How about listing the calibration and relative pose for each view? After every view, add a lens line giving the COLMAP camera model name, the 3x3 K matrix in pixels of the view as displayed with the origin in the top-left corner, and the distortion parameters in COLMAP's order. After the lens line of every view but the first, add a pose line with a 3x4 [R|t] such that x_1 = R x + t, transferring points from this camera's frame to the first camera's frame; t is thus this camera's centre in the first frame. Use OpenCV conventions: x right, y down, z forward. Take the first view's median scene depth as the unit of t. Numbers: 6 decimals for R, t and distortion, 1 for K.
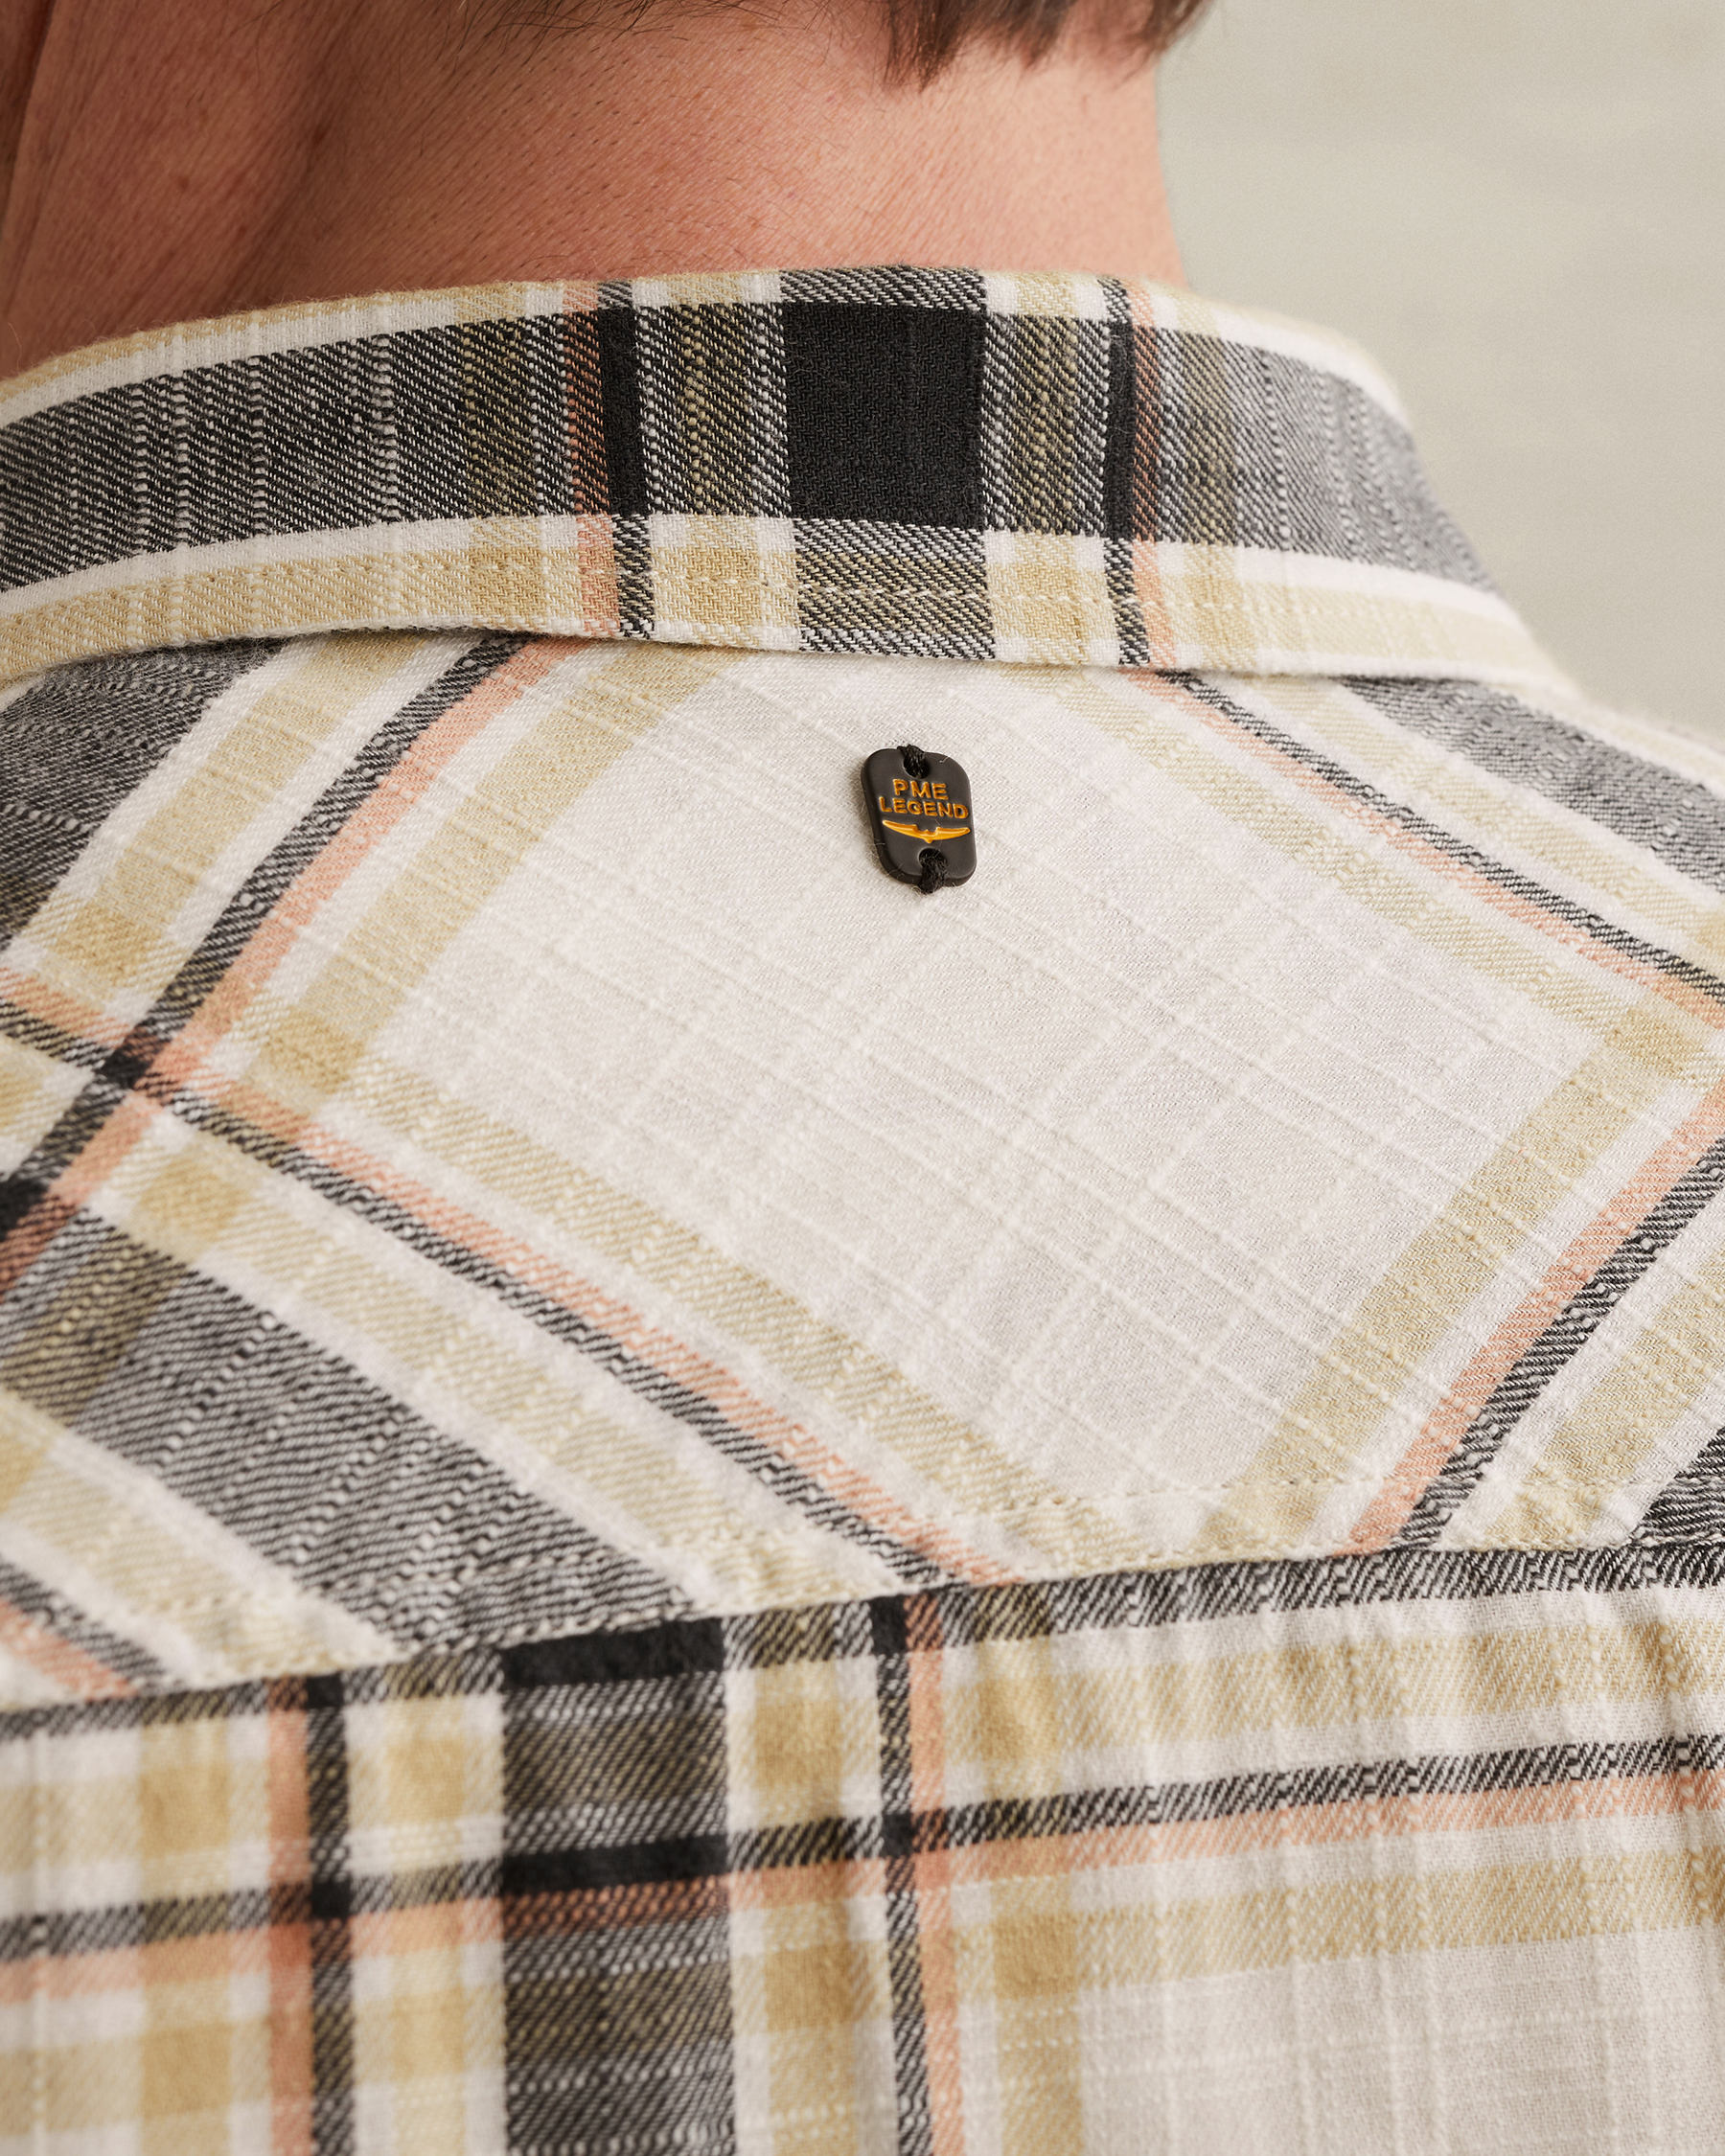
lens RADIAL K [[5248.7, 0, 862.5], [0, 5248.7, 1078.0], [0, 0, 1]] dist [0.139552, 0.403824]
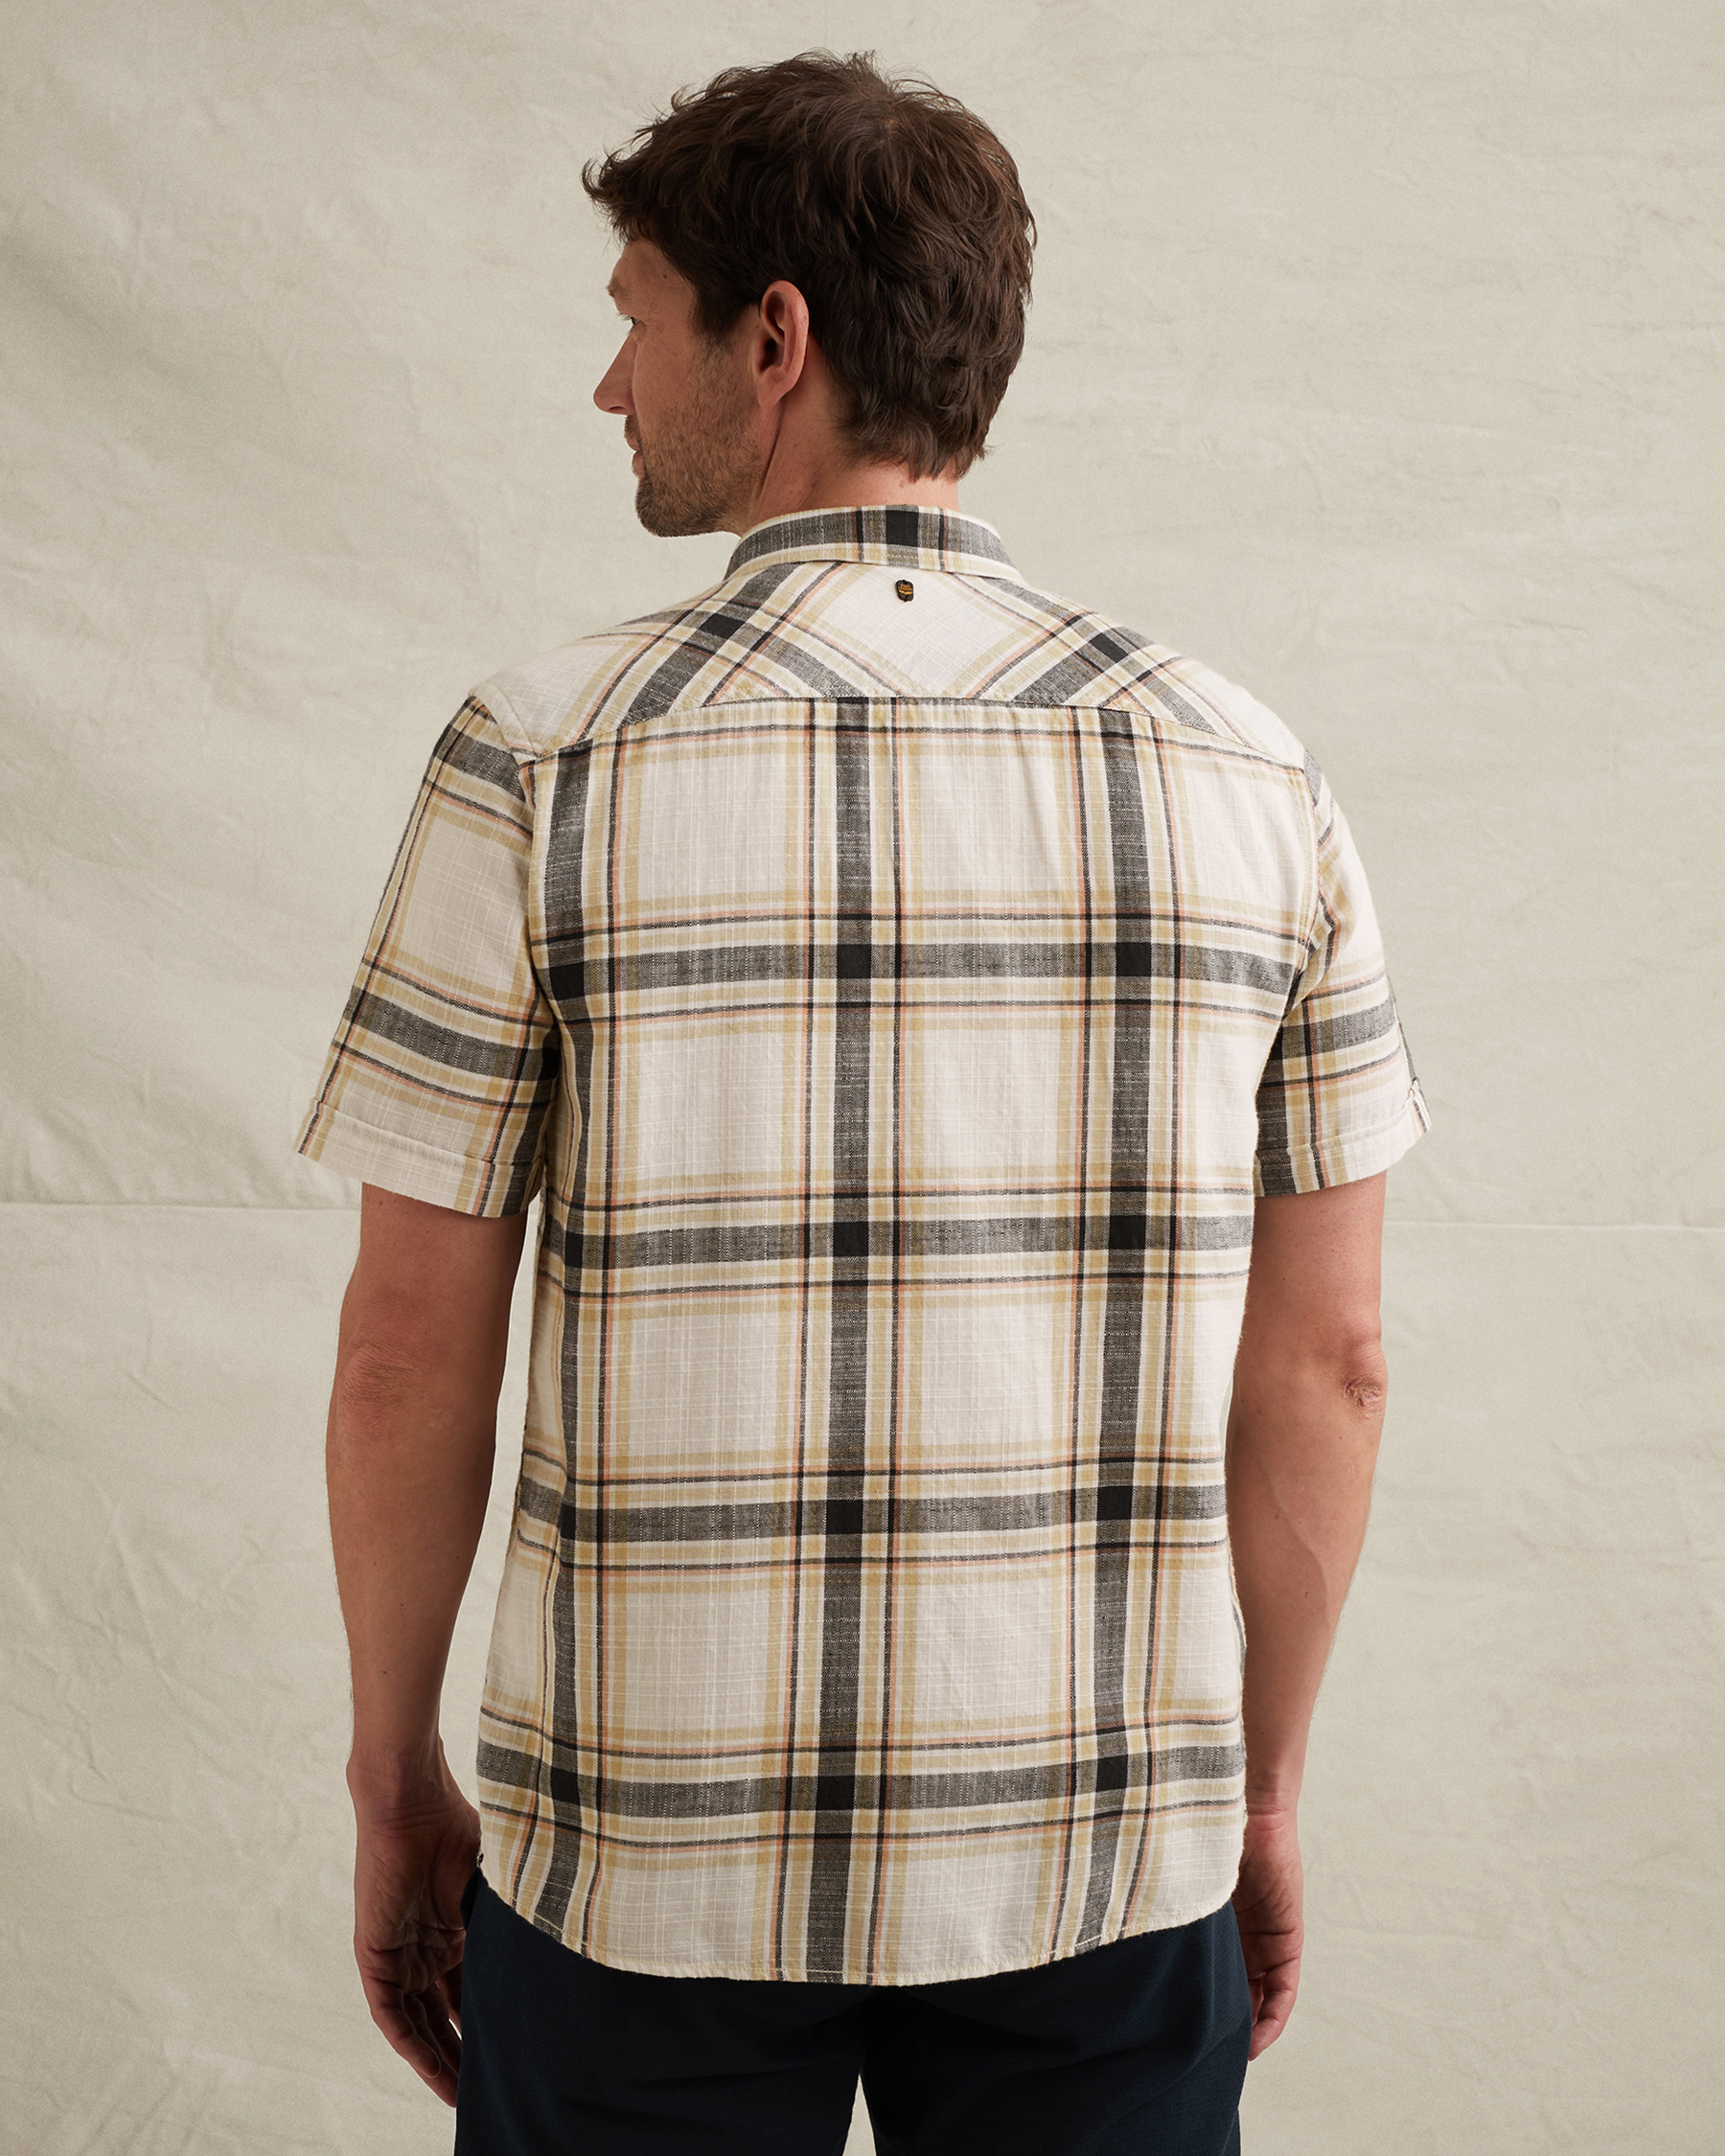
lens RADIAL K [[5248.7, 0, 862.5], [0, 5248.7, 1078.0], [0, 0, 1]] dist [0.139552, 0.403824]
pose [[0.998161, 0.019351, -0.057440, 0.352858], [-0.023721, 0.996794, -0.076412, 1.075619], [0.055778, 0.077634, 0.995420, -5.540401]]
